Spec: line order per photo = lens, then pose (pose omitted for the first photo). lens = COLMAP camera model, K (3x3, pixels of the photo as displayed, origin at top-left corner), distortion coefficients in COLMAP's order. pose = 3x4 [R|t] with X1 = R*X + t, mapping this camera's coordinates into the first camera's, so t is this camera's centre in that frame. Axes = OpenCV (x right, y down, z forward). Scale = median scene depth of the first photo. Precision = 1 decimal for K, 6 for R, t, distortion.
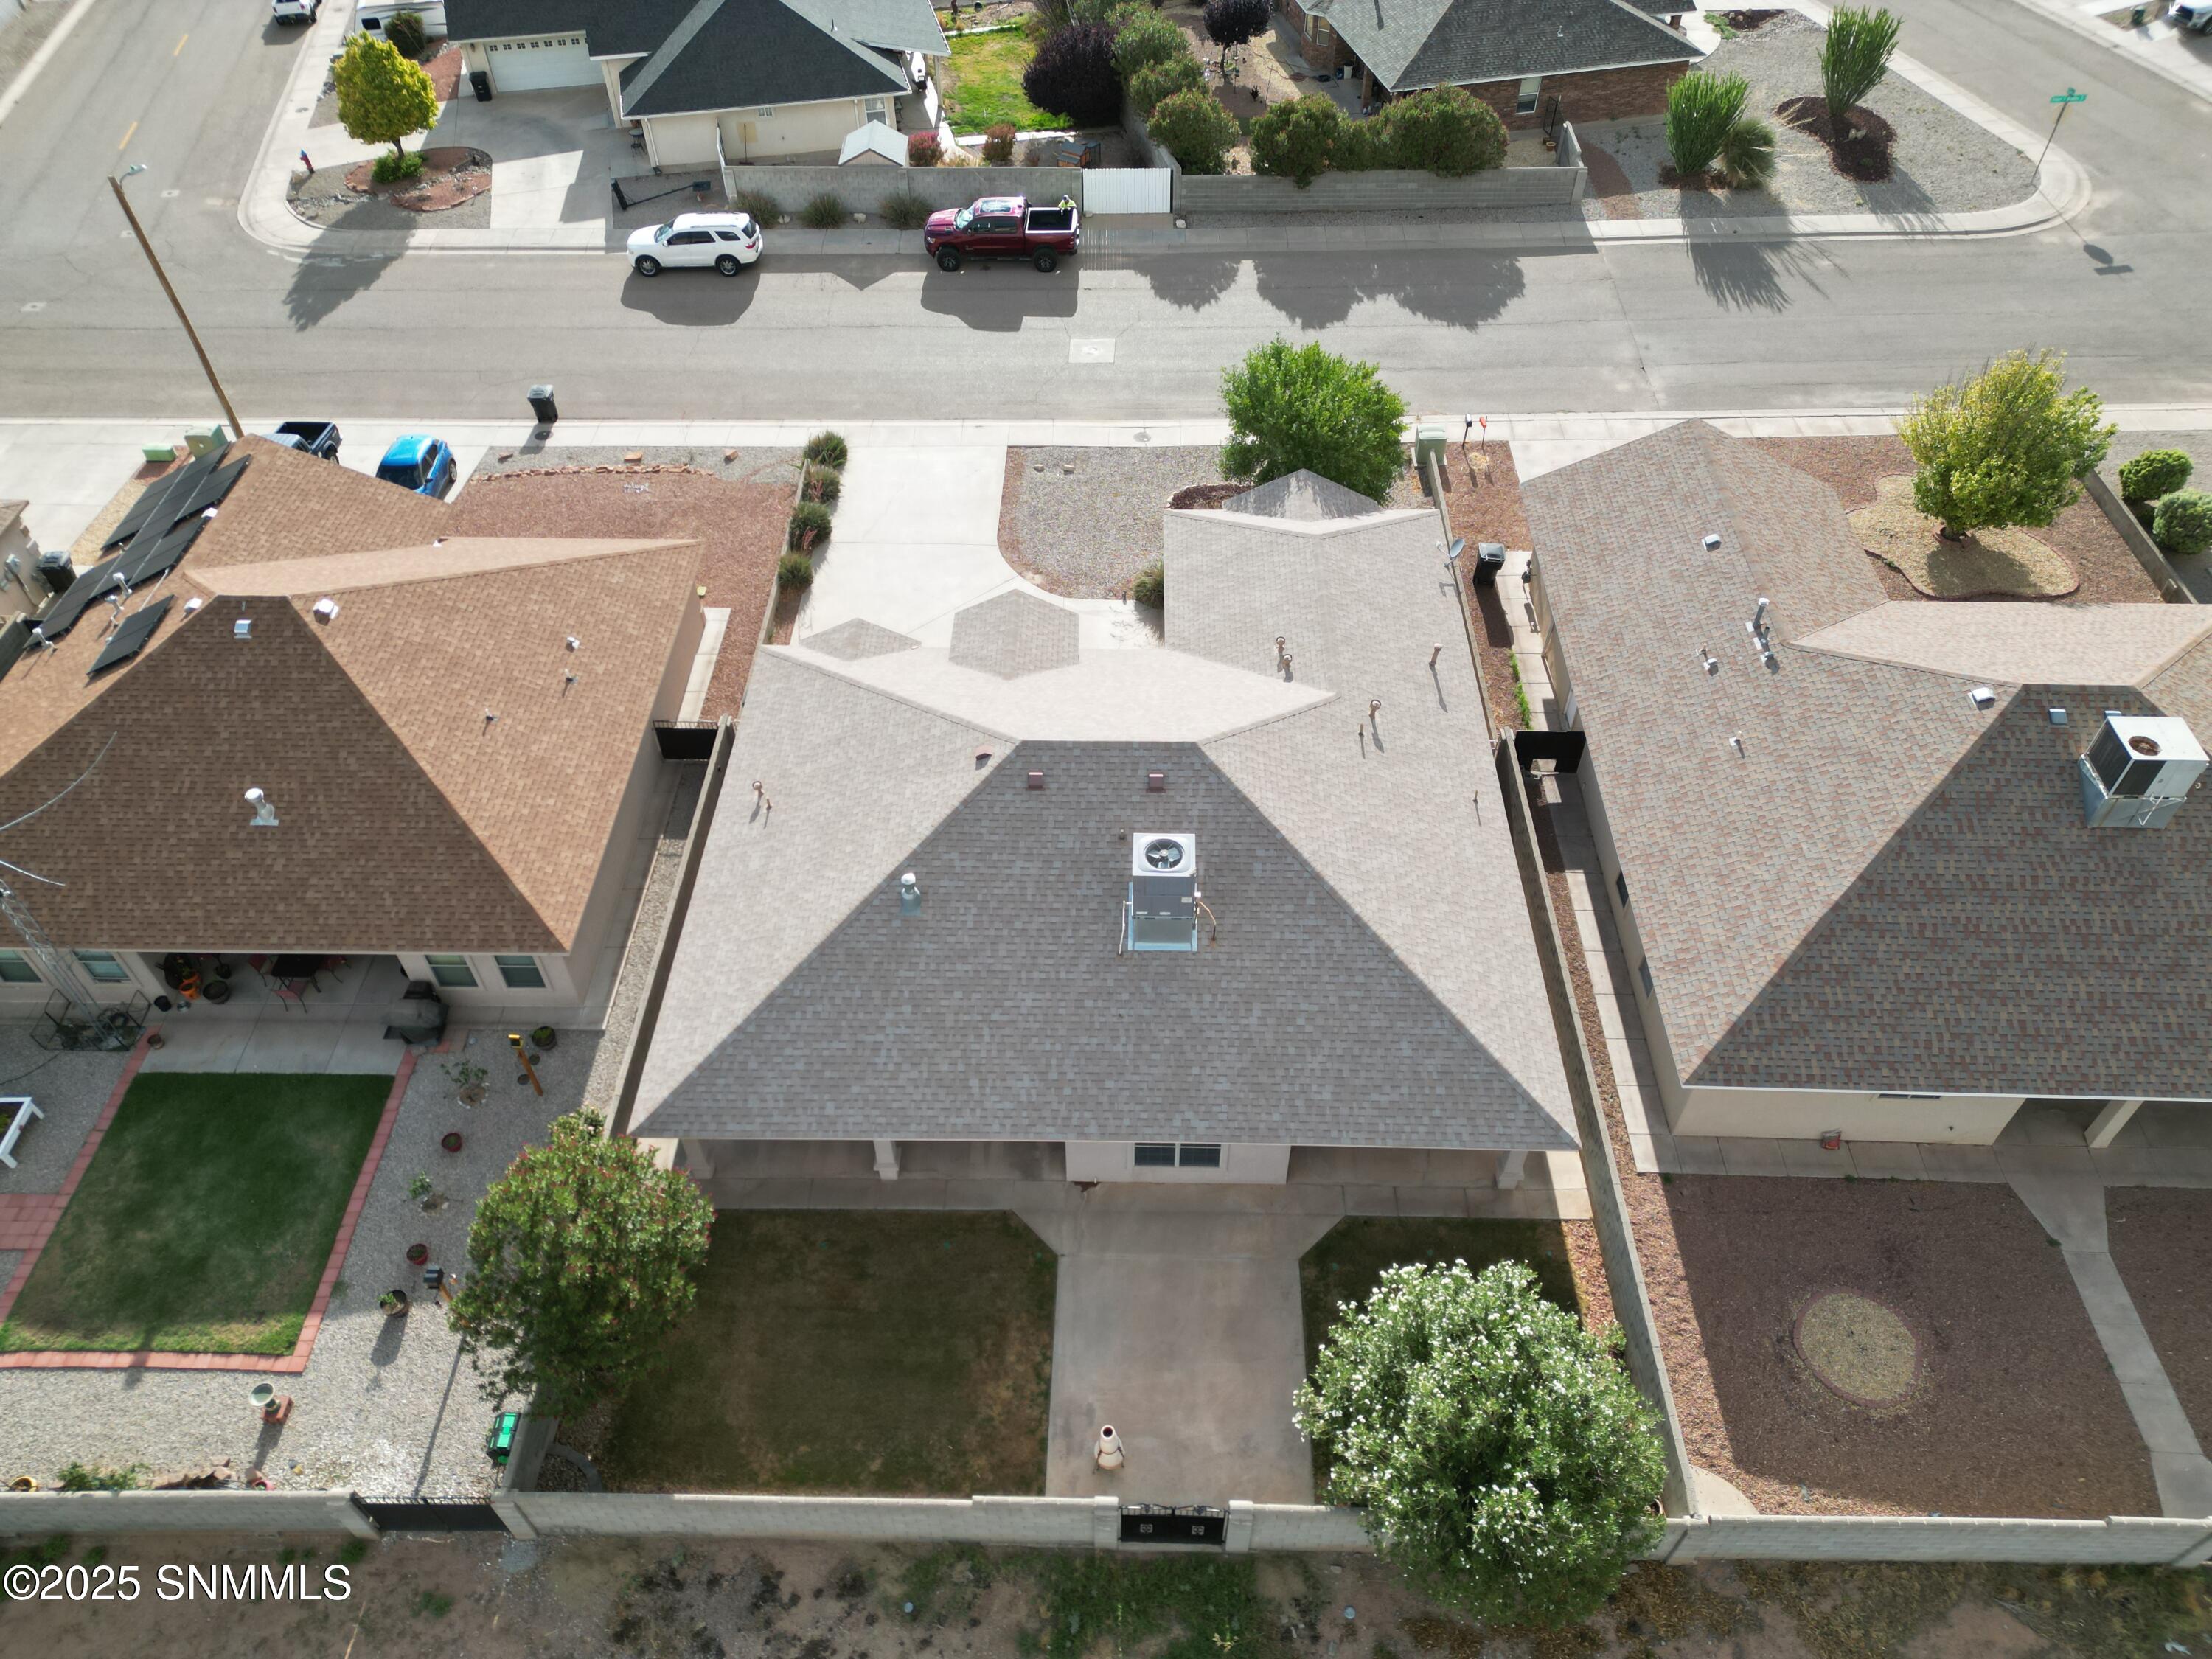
lens RADIAL K [[1543.8, 0, 1103.0], [0, 1543.8, 823.0], [0, 0, 1]] dist [0.092832, -0.092444]
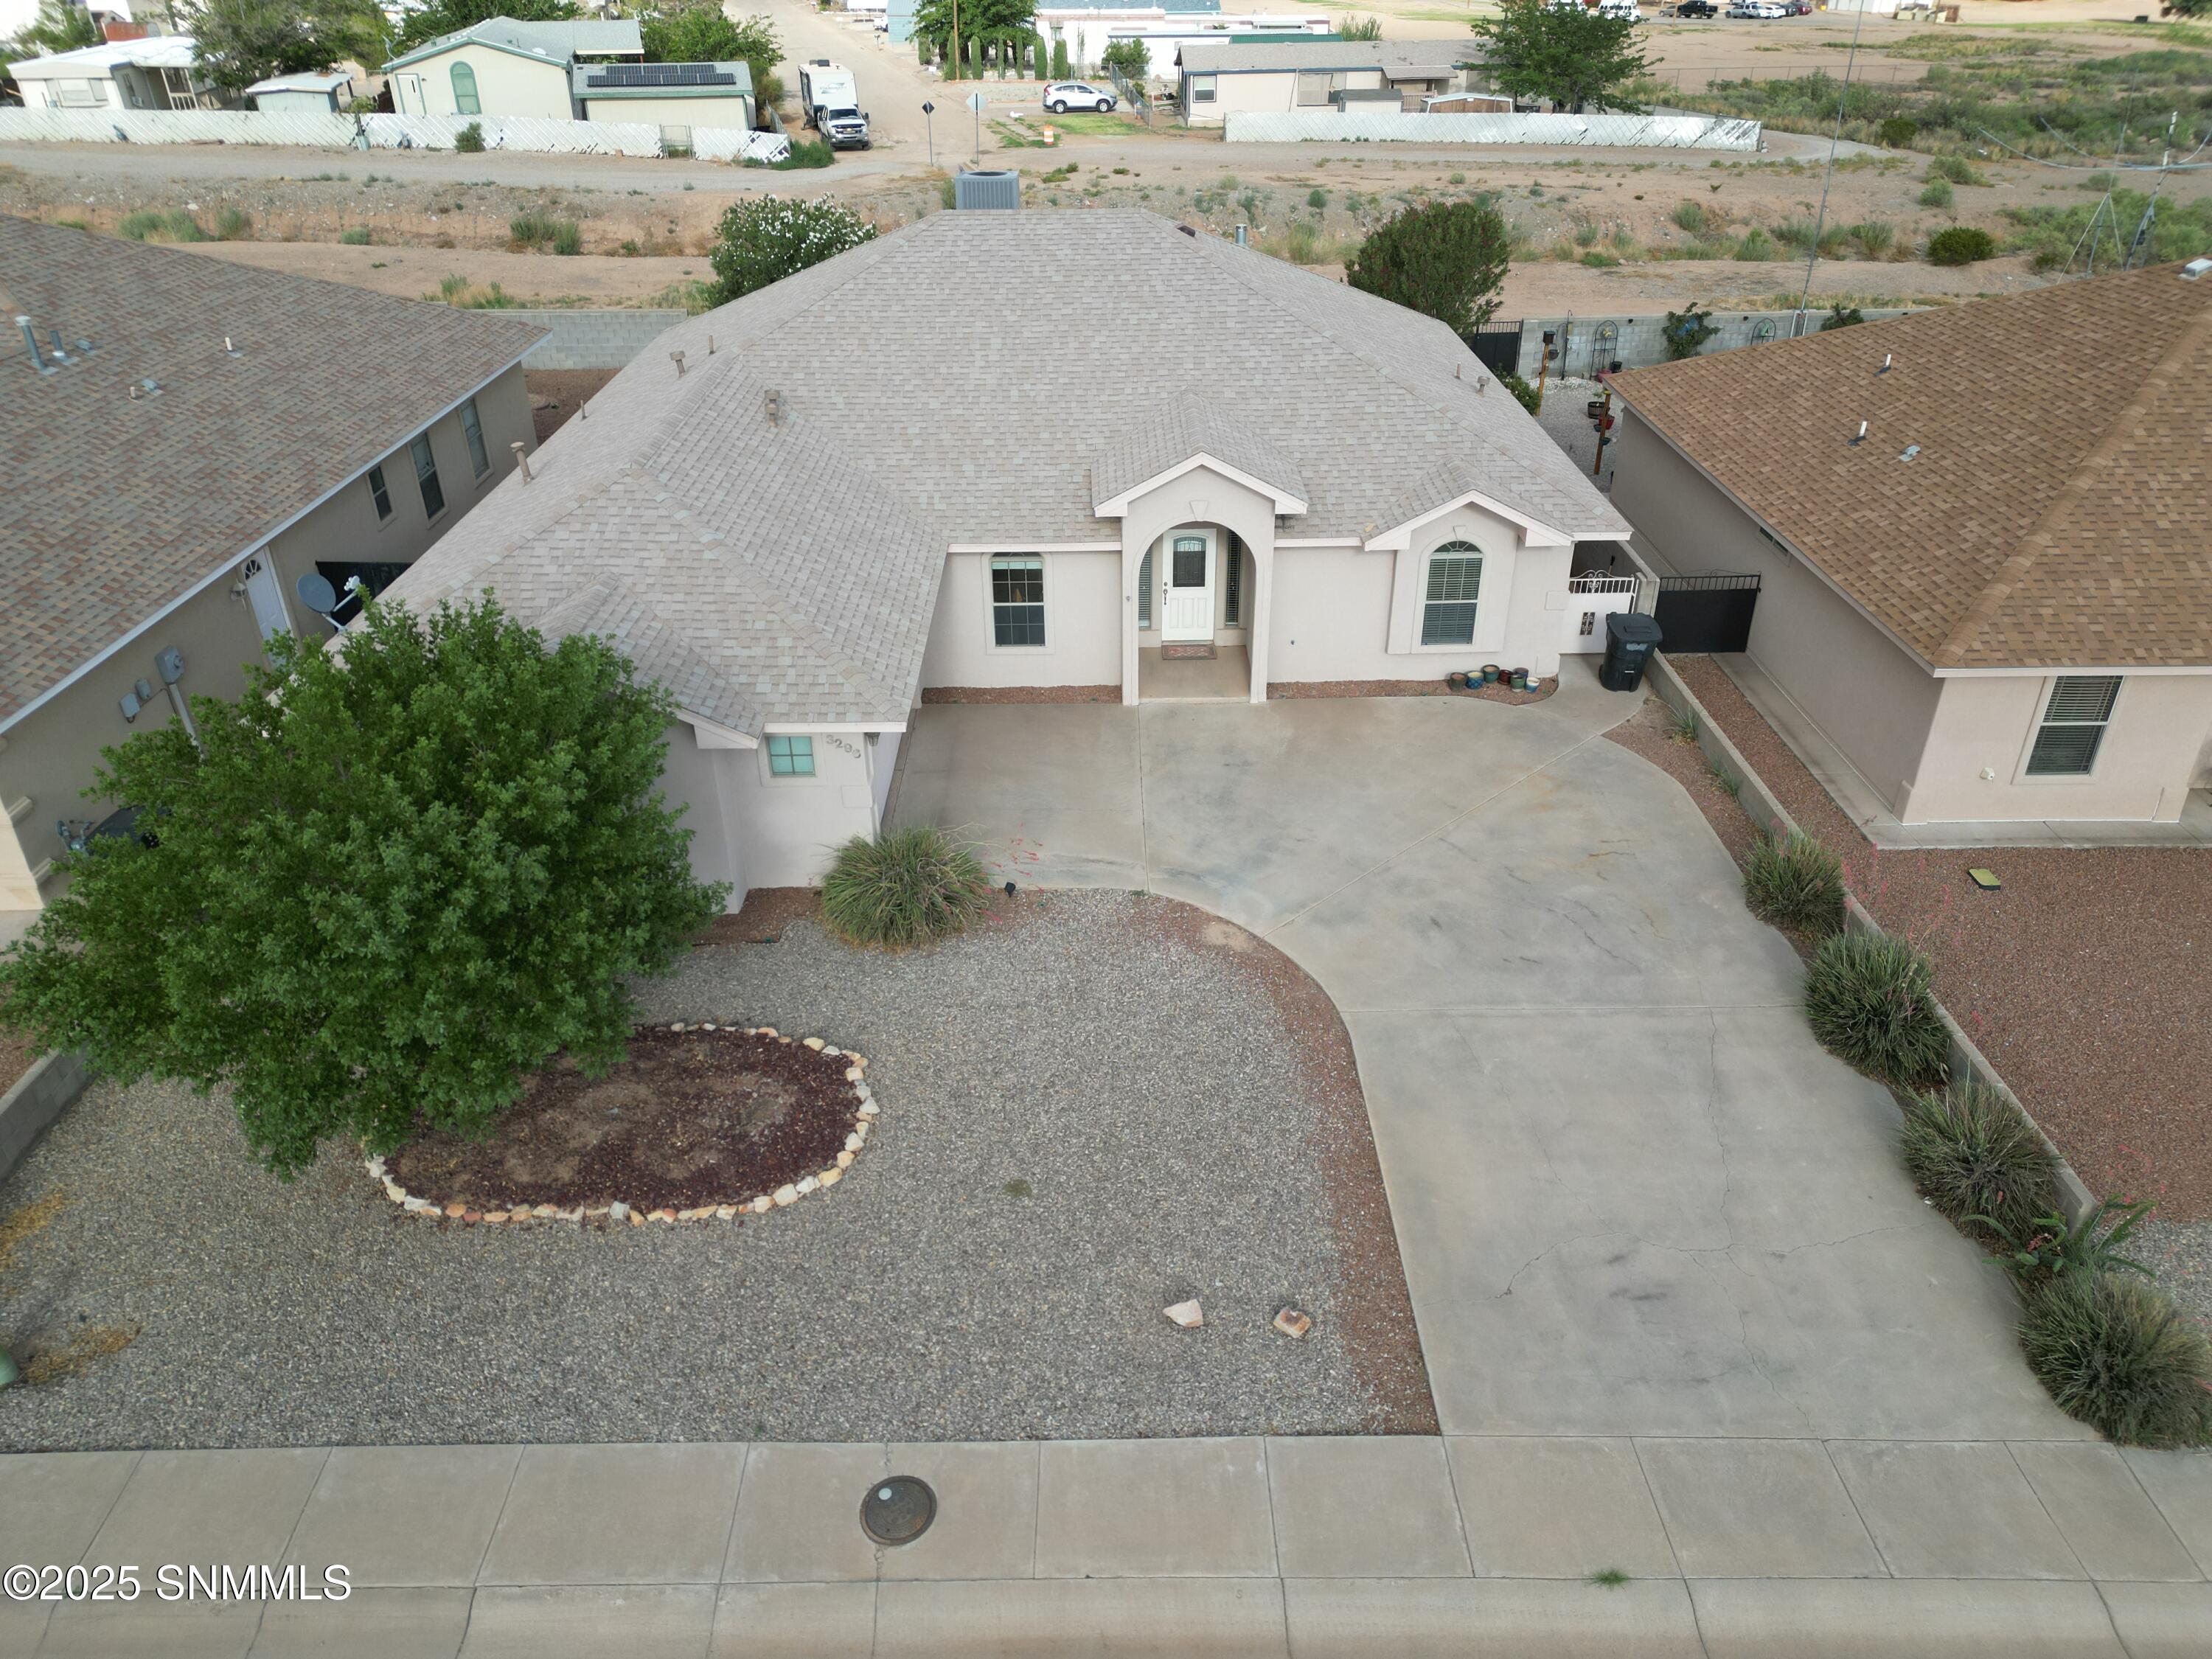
lens RADIAL K [[1552.6, 0, 1107.7], [0, 1552.6, 829.1], [0, 0, 1]] dist [0.093002, -0.096604]
pose [[-0.999488, 0.025420, -0.019420, -0.007792], [-0.012984, 0.232459, 0.972519, -0.831520], [0.029236, 0.972274, -0.232010, 1.563883]]
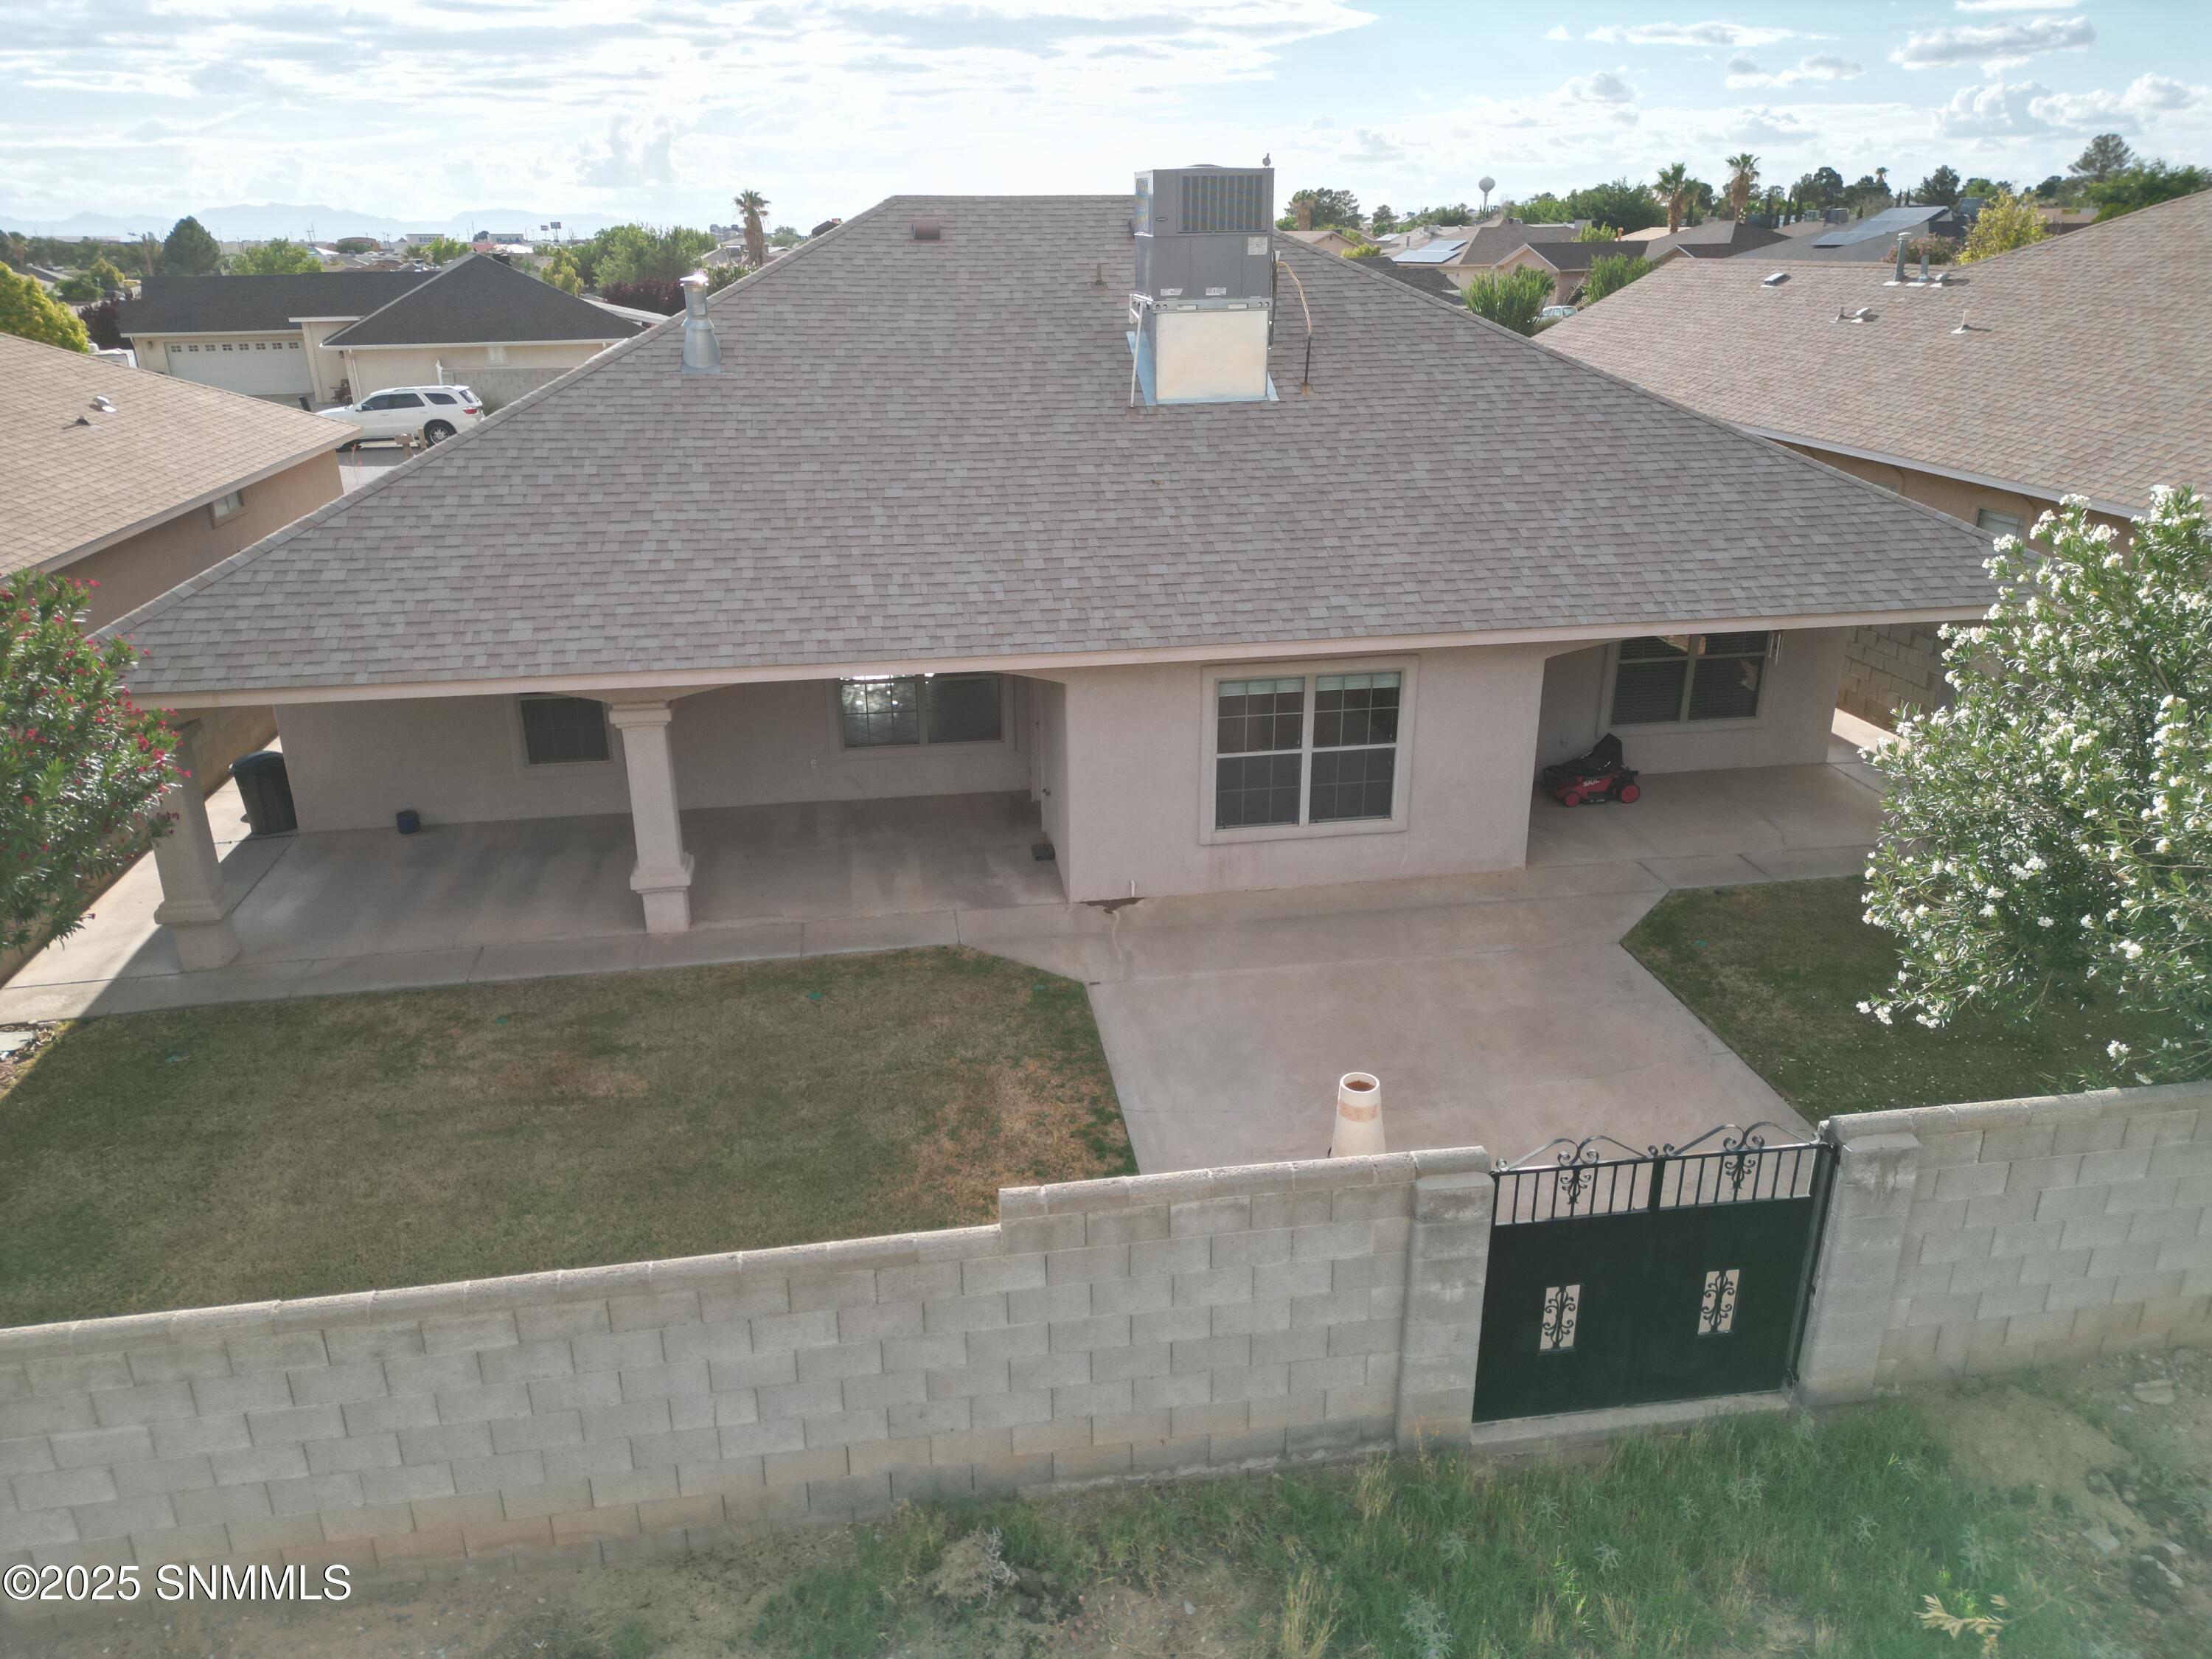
lens RADIAL K [[1546.6, 0, 1103.6], [0, 1546.6, 825.4], [0, 0, 1]] dist [0.070253, -0.054991]
pose [[0.984158, -0.067501, 0.163942, -0.086934], [0.130135, 0.903027, -0.409398, 0.398547], [-0.120409, 0.424246, 0.897506, 0.581557]]
